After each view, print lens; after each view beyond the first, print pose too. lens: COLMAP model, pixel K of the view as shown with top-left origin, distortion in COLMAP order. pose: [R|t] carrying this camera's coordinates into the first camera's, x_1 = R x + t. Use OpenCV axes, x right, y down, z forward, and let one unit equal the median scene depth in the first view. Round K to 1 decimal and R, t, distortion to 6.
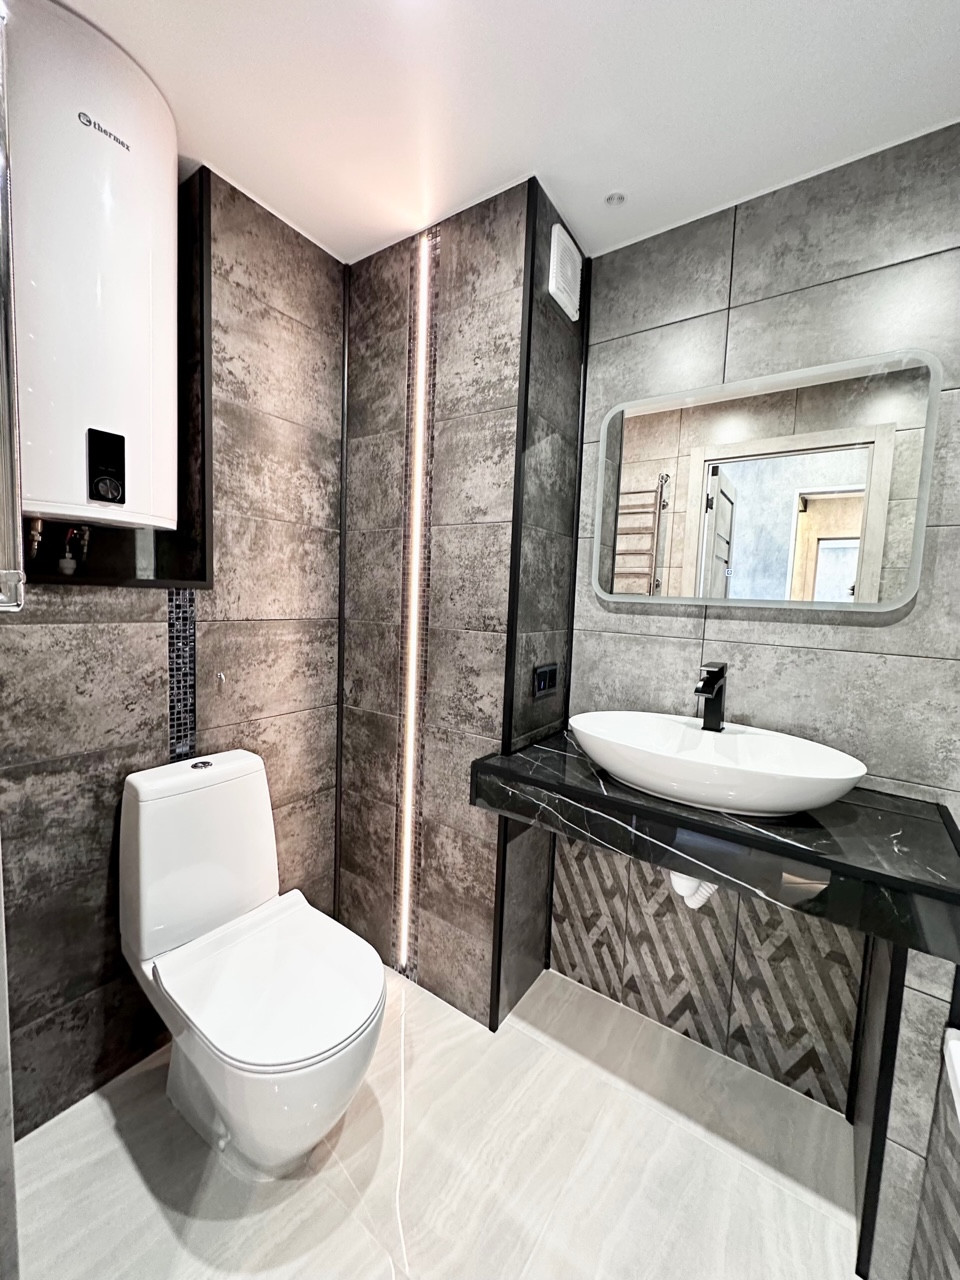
lens RADIAL K [[509.1, 0, 480.0], [0, 509.1, 640.0], [0, 0, 1]] dist [-0.000696, -0.000202]
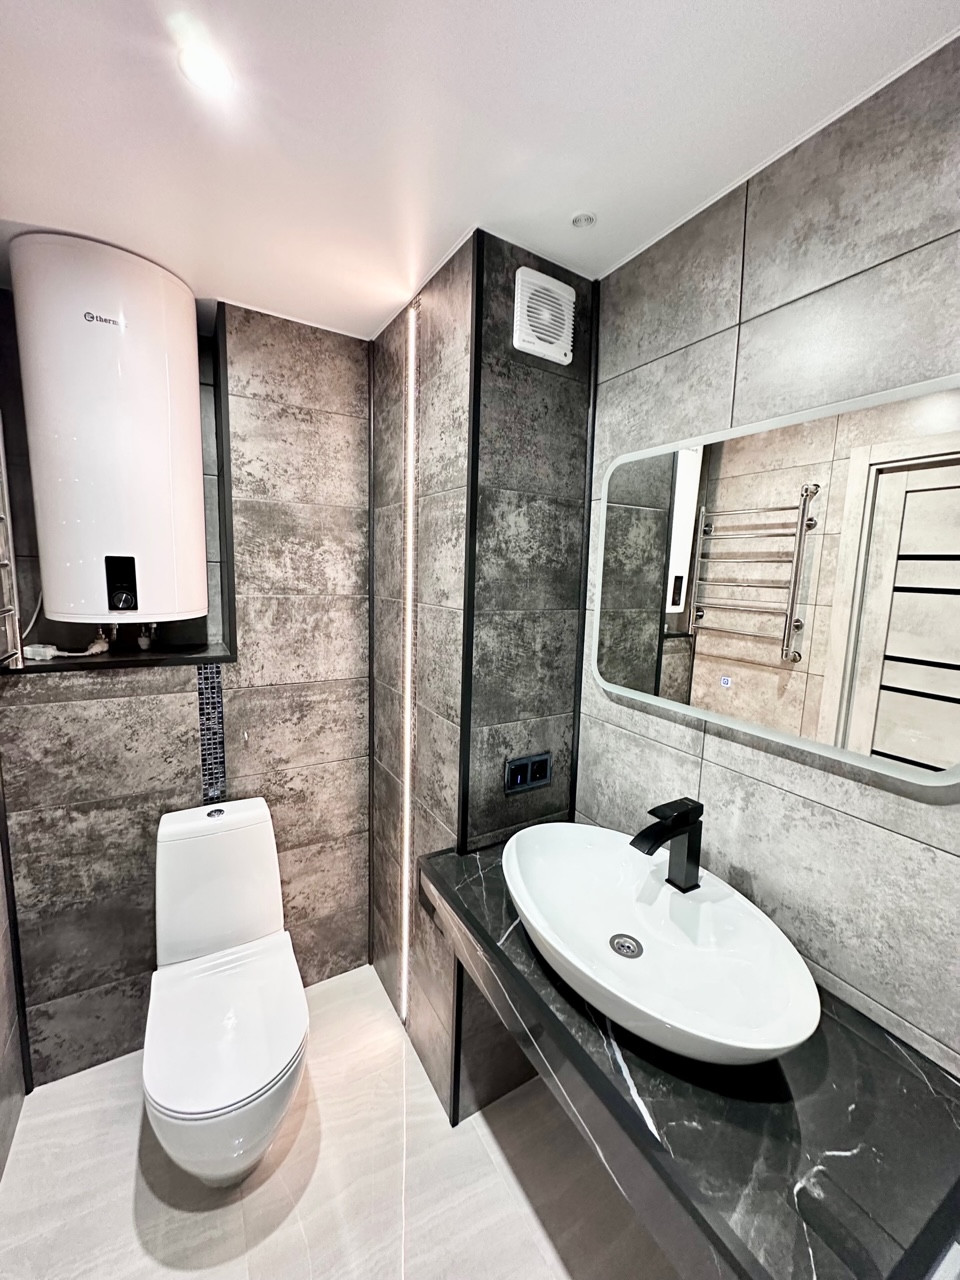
lens RADIAL K [[509.1, 0, 480.0], [0, 509.1, 640.0], [0, 0, 1]] dist [-0.000696, -0.000202]
pose [[0.909945, 0.042753, -0.412519, 0.468348], [-0.030019, 0.998853, 0.037303, -0.211830], [0.413641, -0.021560, 0.910185, 0.166744]]
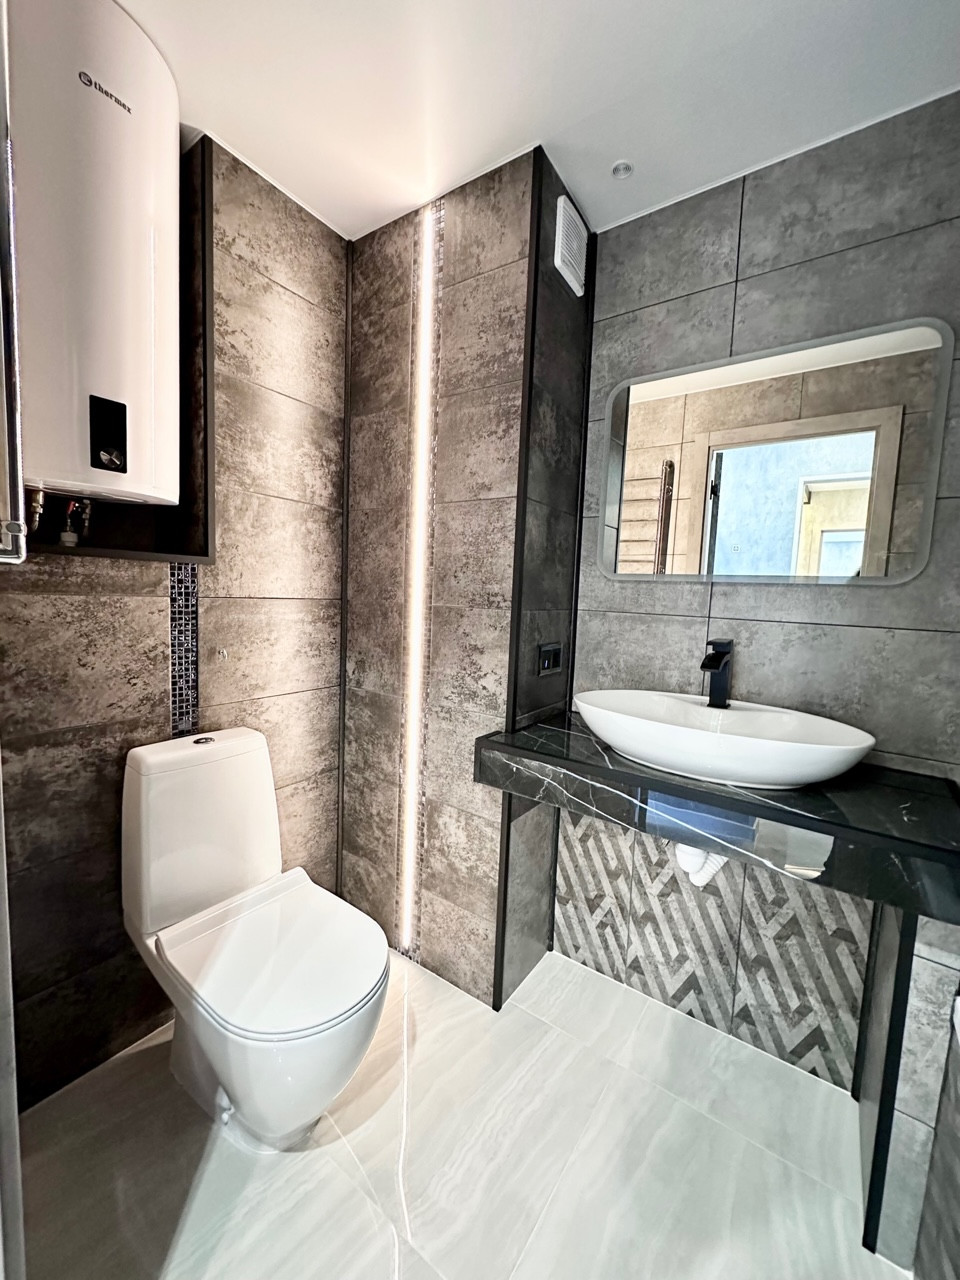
lens RADIAL K [[509.1, 0, 480.0], [0, 509.1, 640.0], [0, 0, 1]] dist [-0.000696, -0.000202]
pose [[0.999996, 0.001401, -0.002278, -0.005655], [-0.001391, 0.999989, 0.004539, 0.041452], [0.002284, -0.004535, 0.999987, 0.007250]]
